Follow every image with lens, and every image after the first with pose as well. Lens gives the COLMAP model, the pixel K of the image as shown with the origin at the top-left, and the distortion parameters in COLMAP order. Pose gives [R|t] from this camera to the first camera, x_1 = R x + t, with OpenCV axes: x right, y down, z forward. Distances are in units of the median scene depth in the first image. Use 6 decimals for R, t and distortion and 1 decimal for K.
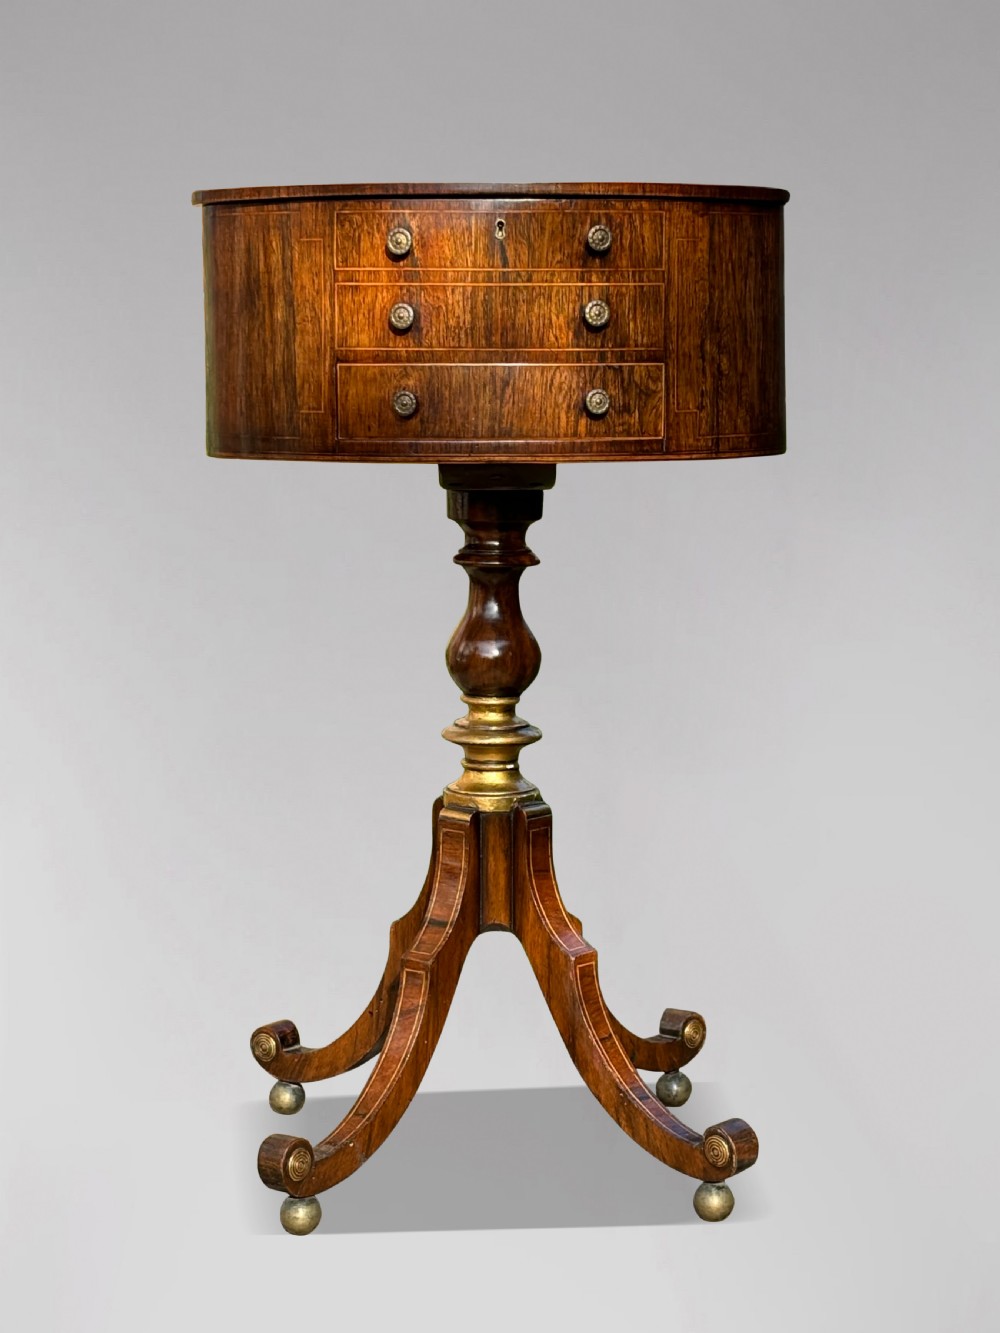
lens RADIAL K [[3075.7, 0, 515.3], [0, 3075.7, 656.0], [0, 0, 1]] dist [0.264726, 0.000000]
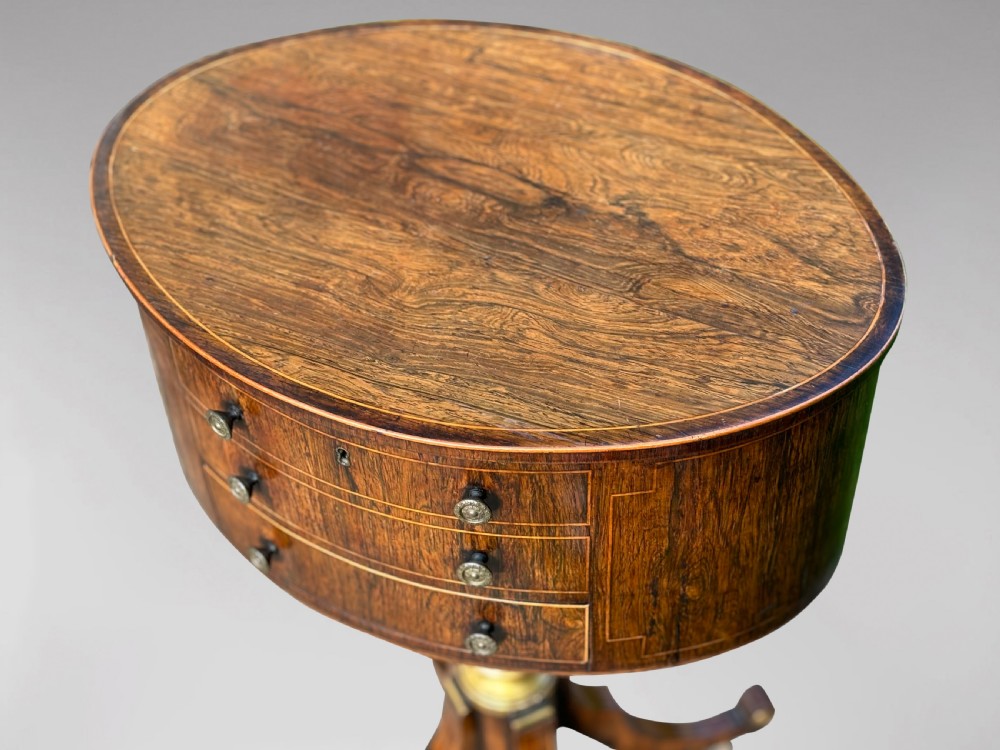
lens RADIAL K [[1524.8, 0, 494.5], [0, 1524.8, 367.0], [0, 0, 1]] dist [0.184883, 0.000000]
pose [[0.895372, 0.302737, -0.326588, 0.127813], [-0.008986, 0.745514, 0.666430, -0.372180], [0.445229, -0.593768, 0.670232, 0.781482]]
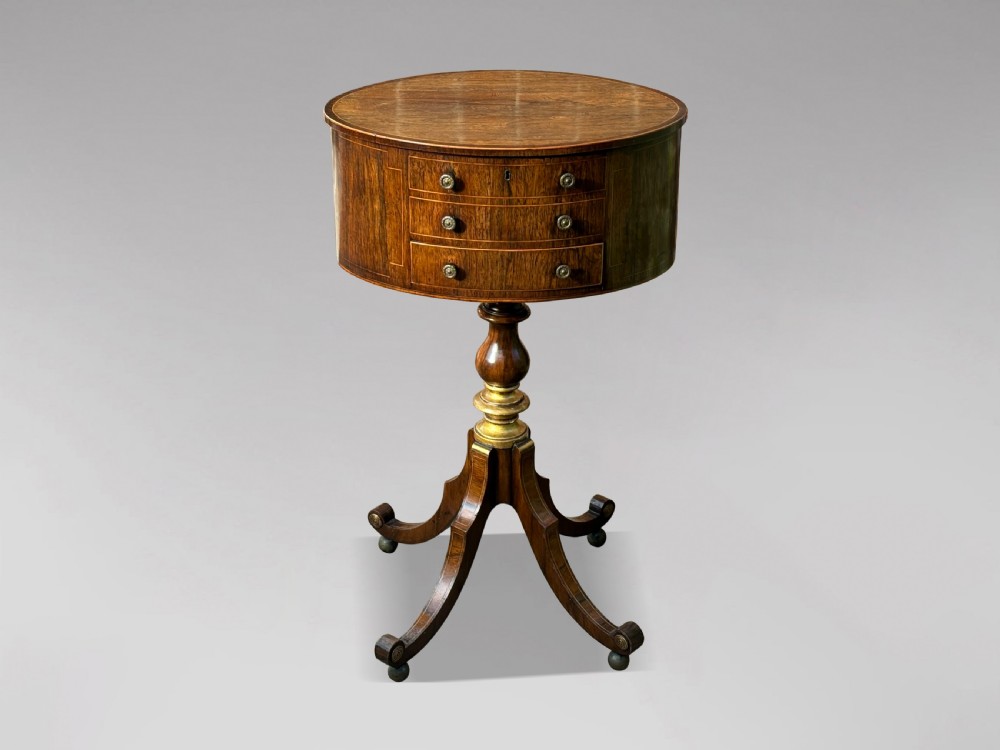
lens RADIAL K [[1682.0, 0, 502.2], [0, 1682.0, 381.0], [0, 0, 1]] dist [0.184873, 0.000000]
pose [[0.999865, 0.012183, -0.010983, 0.003444], [-0.007632, 0.938224, 0.345945, -0.341669], [0.014519, -0.345814, 0.938191, 0.104105]]
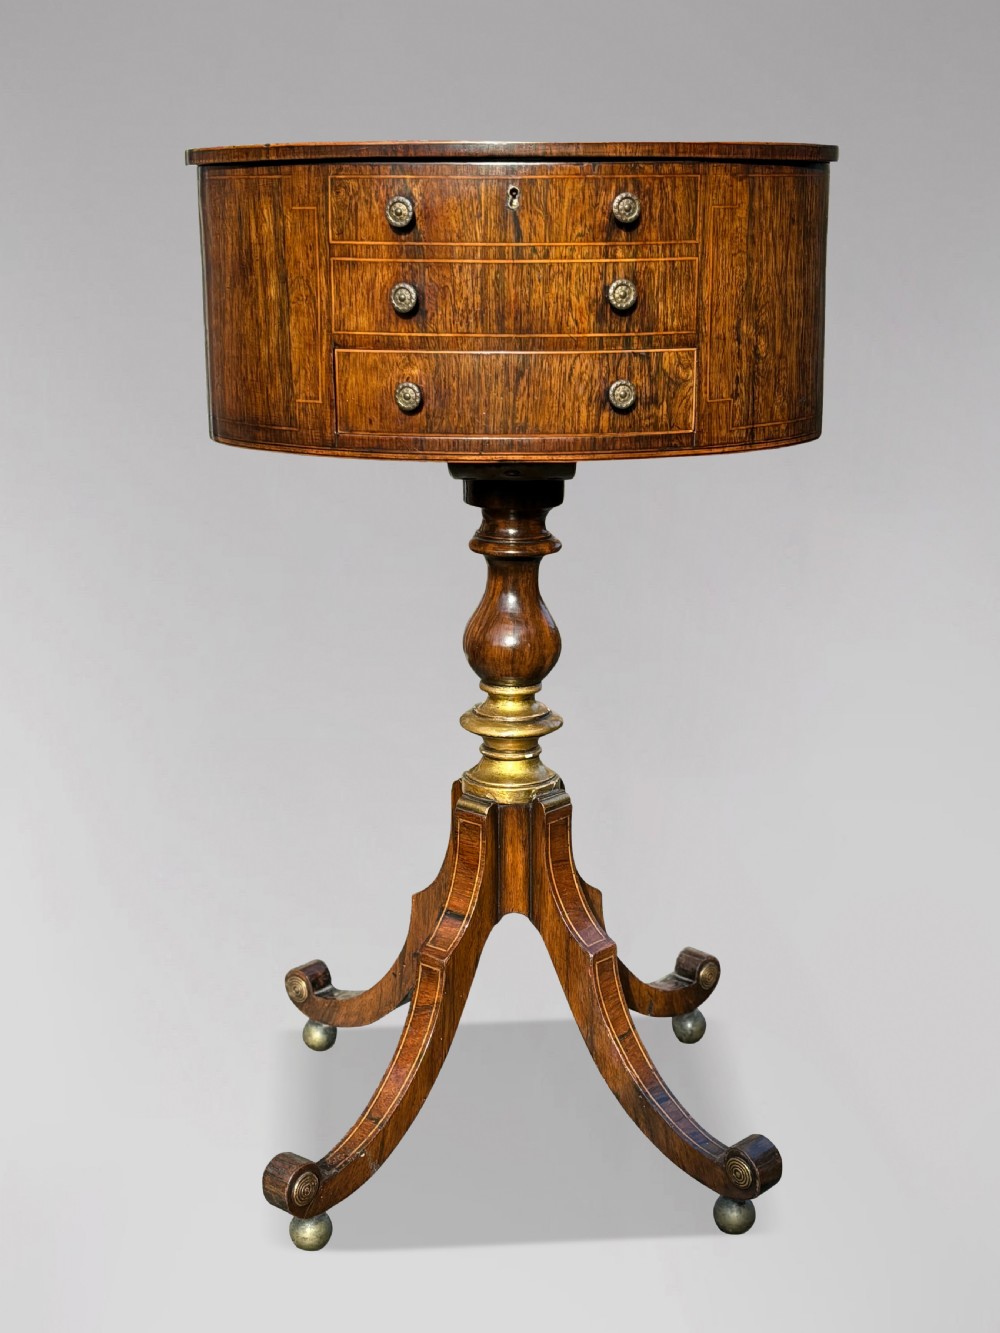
lens RADIAL K [[1908.2, 0, 513.7], [0, 1908.2, 665.6], [0, 0, 1]] dist [0.144914, 0.000000]
pose [[0.999575, 0.005187, -0.028700, 0.011401], [-0.001472, 0.991778, 0.127962, -0.074239], [0.029128, -0.127866, 0.991364, 0.428537]]
